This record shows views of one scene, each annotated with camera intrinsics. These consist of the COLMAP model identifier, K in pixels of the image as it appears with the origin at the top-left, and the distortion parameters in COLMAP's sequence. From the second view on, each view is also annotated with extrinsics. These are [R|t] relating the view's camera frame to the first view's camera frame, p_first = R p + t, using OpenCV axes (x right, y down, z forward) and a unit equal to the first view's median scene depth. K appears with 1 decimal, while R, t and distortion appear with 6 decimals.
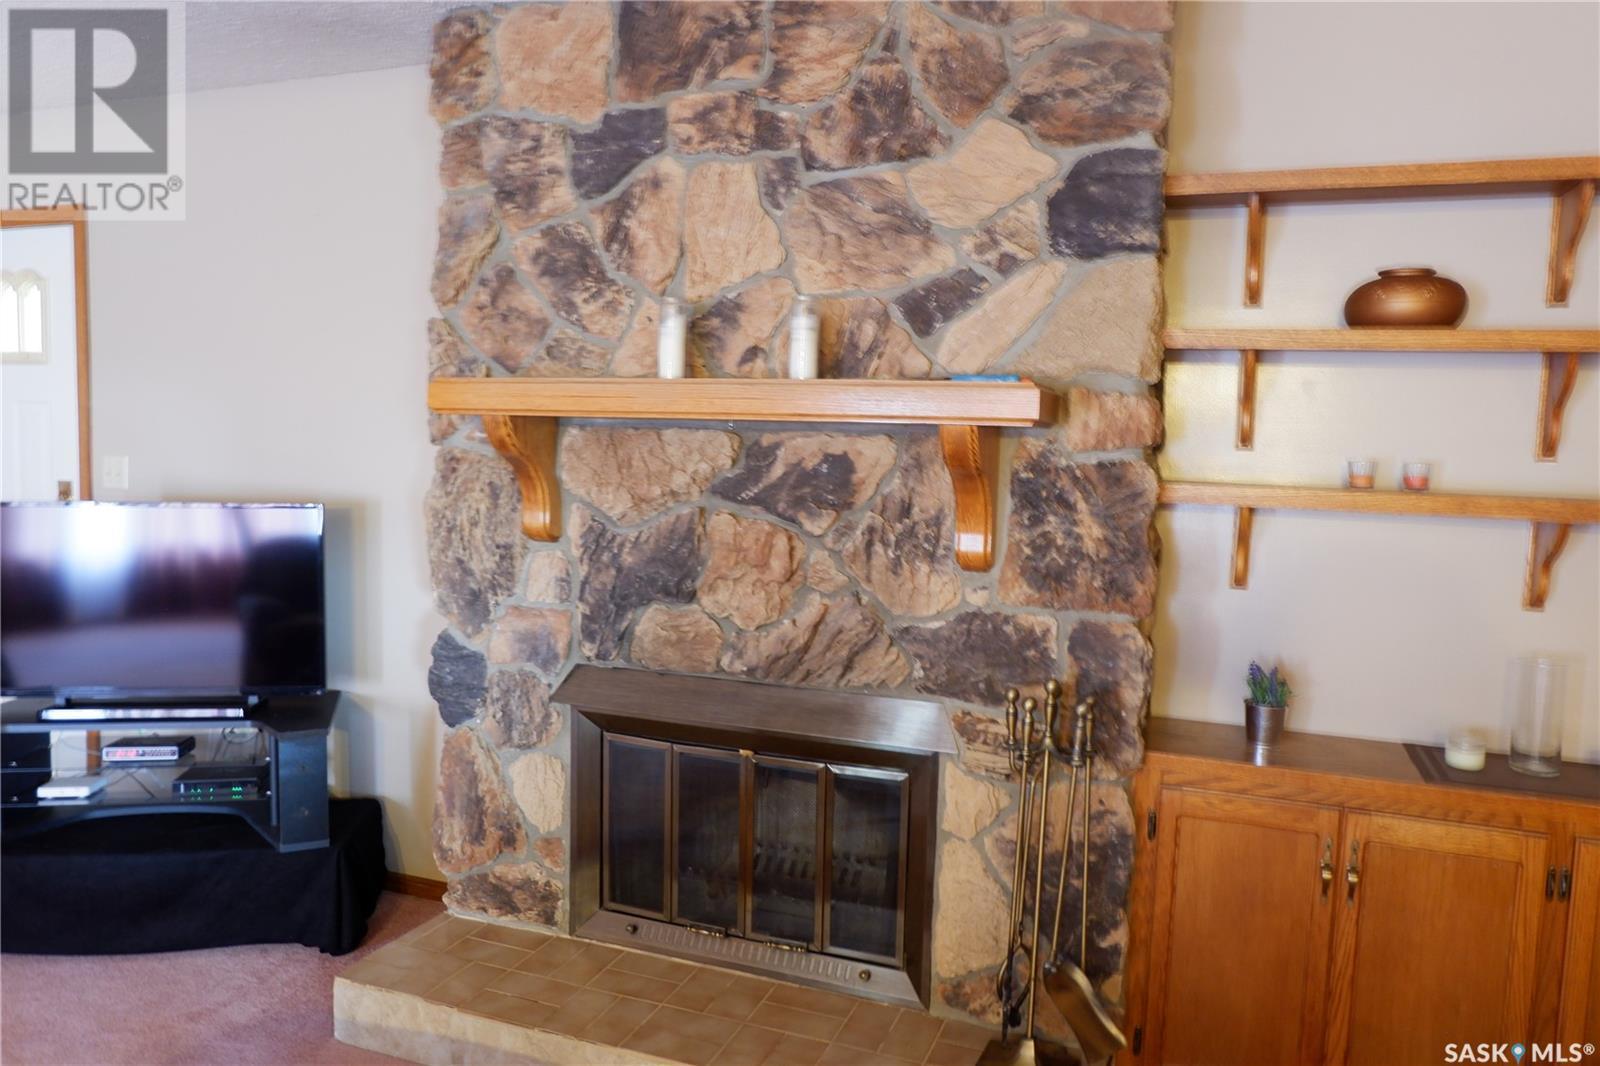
lens RADIAL K [[1134.7, 0, 804.4], [0, 1134.7, 536.0], [0, 0, 1]] dist [-0.035046, 0.029798]
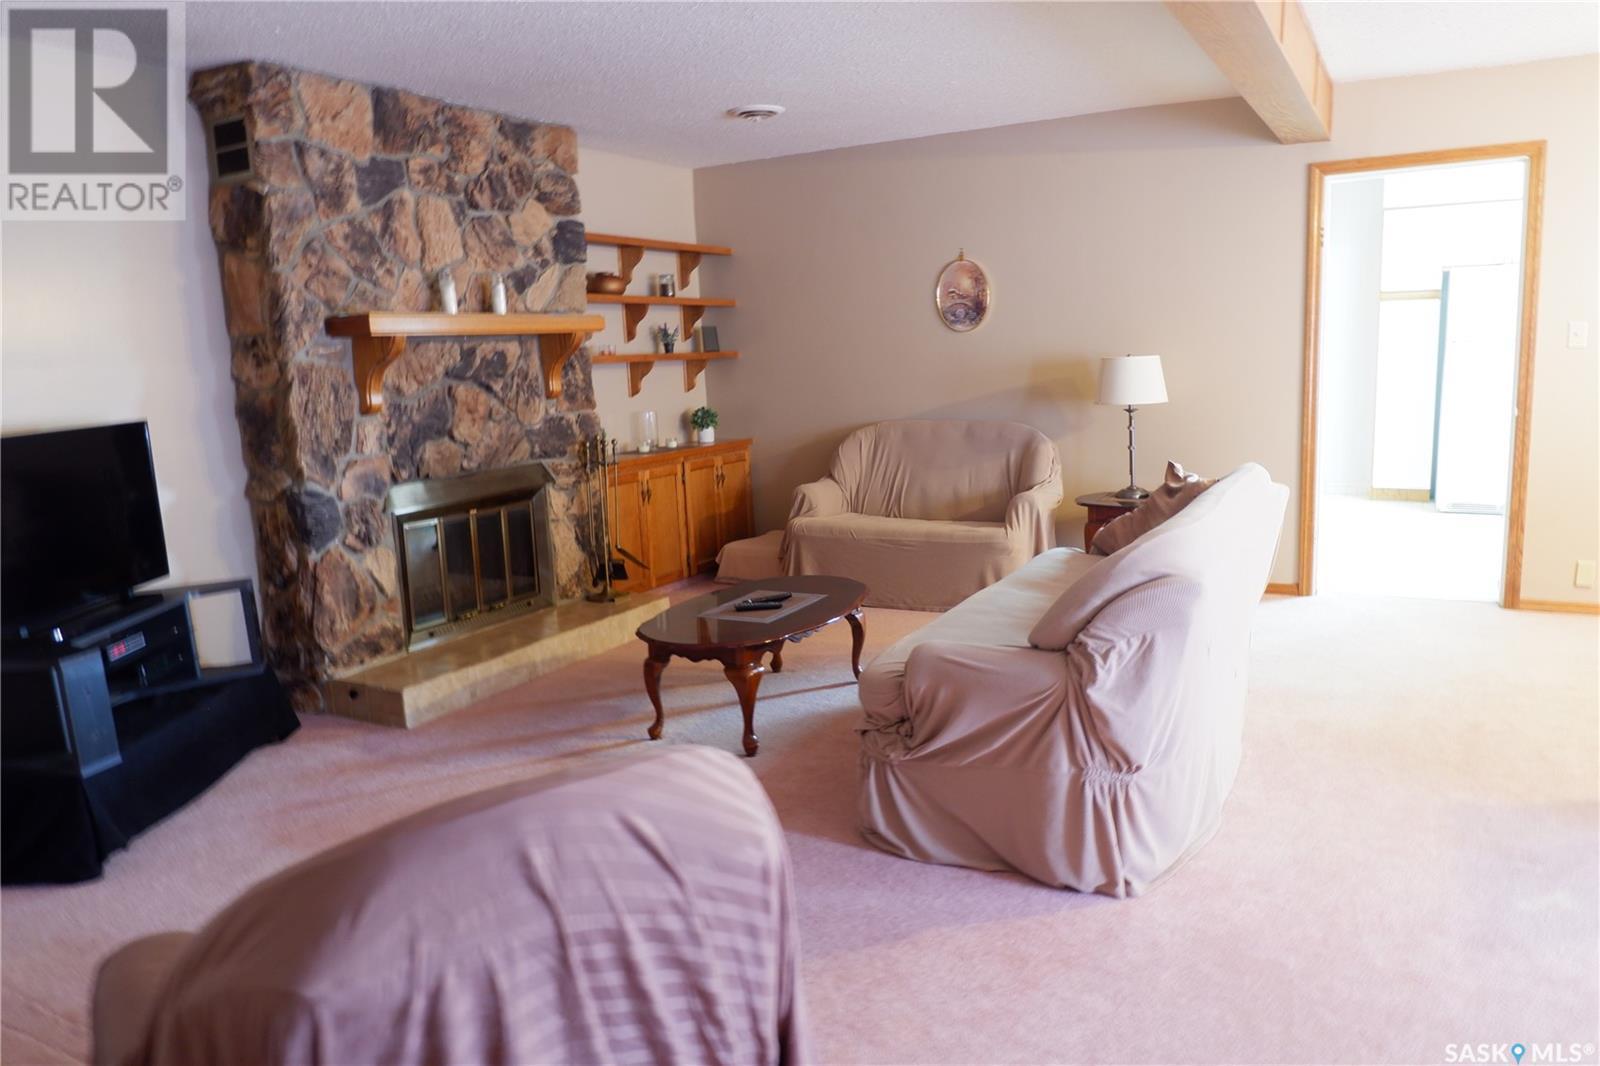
lens RADIAL K [[1134.7, 0, 804.4], [0, 1134.7, 536.0], [0, 0, 1]] dist [-0.035046, 0.029798]
pose [[0.133665, -0.189809, 0.972680, -1.962631], [0.138891, 0.975388, 0.171251, -0.018781], [-0.981246, 0.112206, 0.156738, 0.169056]]
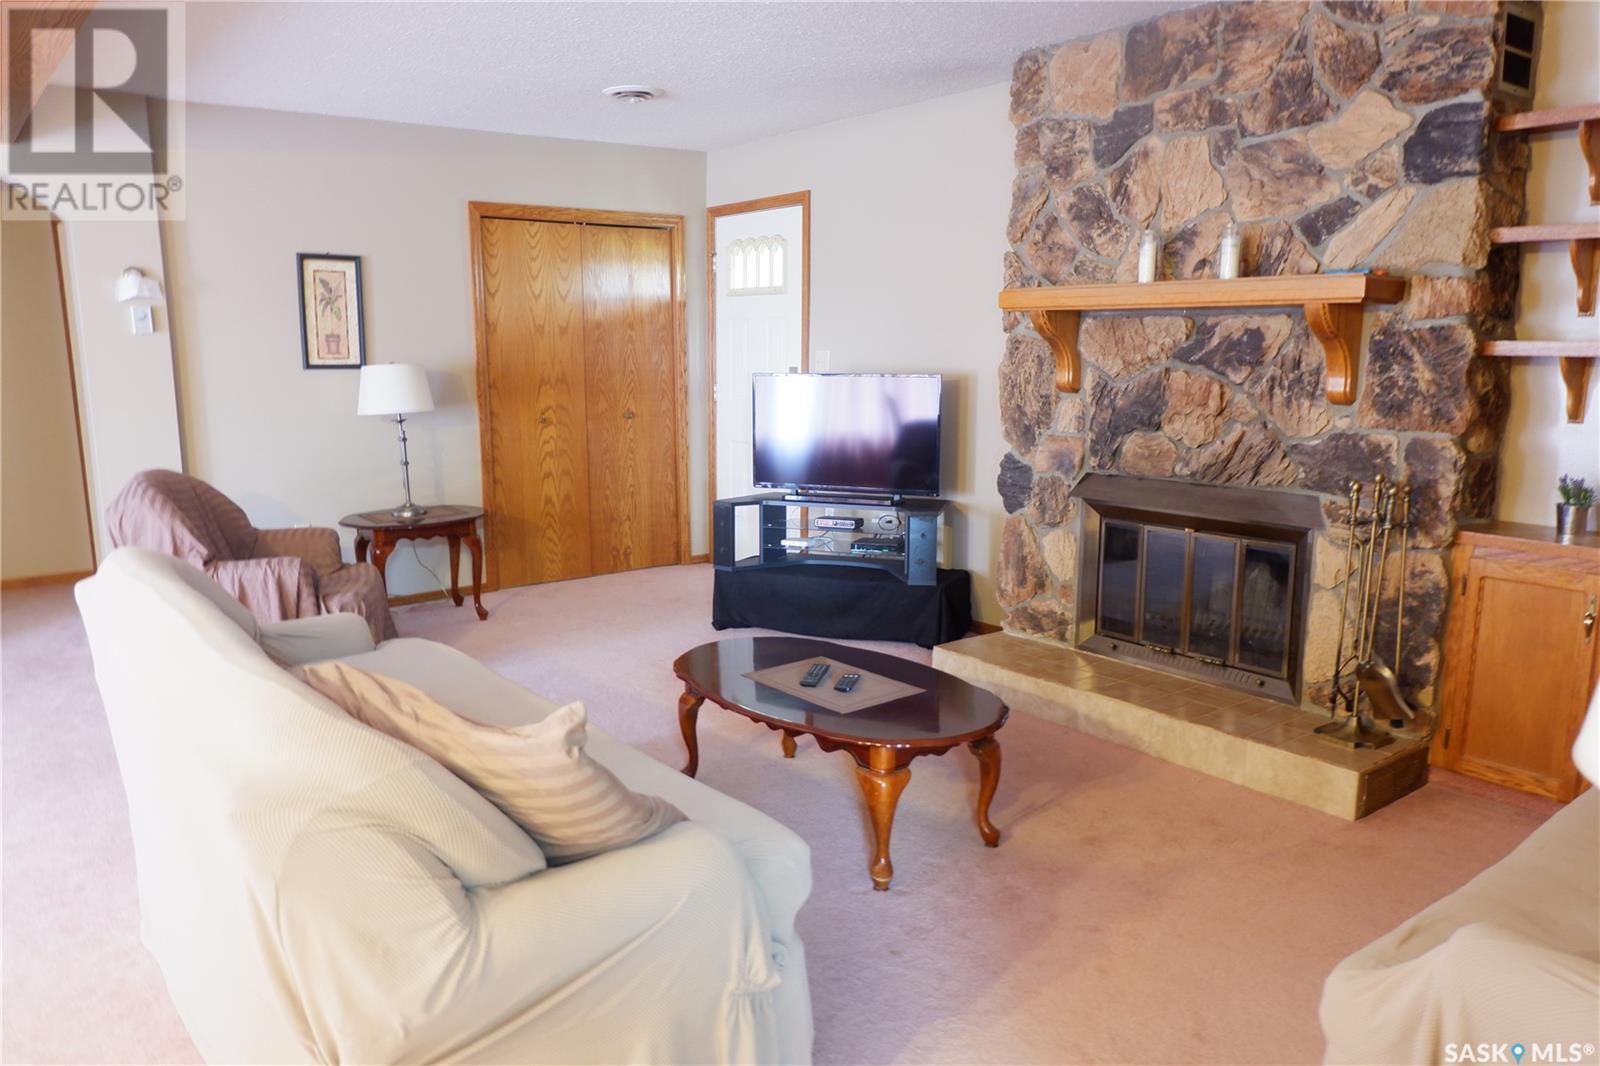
lens RADIAL K [[1134.7, 0, 804.4], [0, 1134.7, 536.0], [0, 0, 1]] dist [-0.035046, 0.029798]
pose [[0.857737, 0.062521, -0.510273, 0.297495], [-0.027699, 0.996756, 0.075566, 0.105184], [0.513342, -0.050682, 0.856686, -0.598739]]
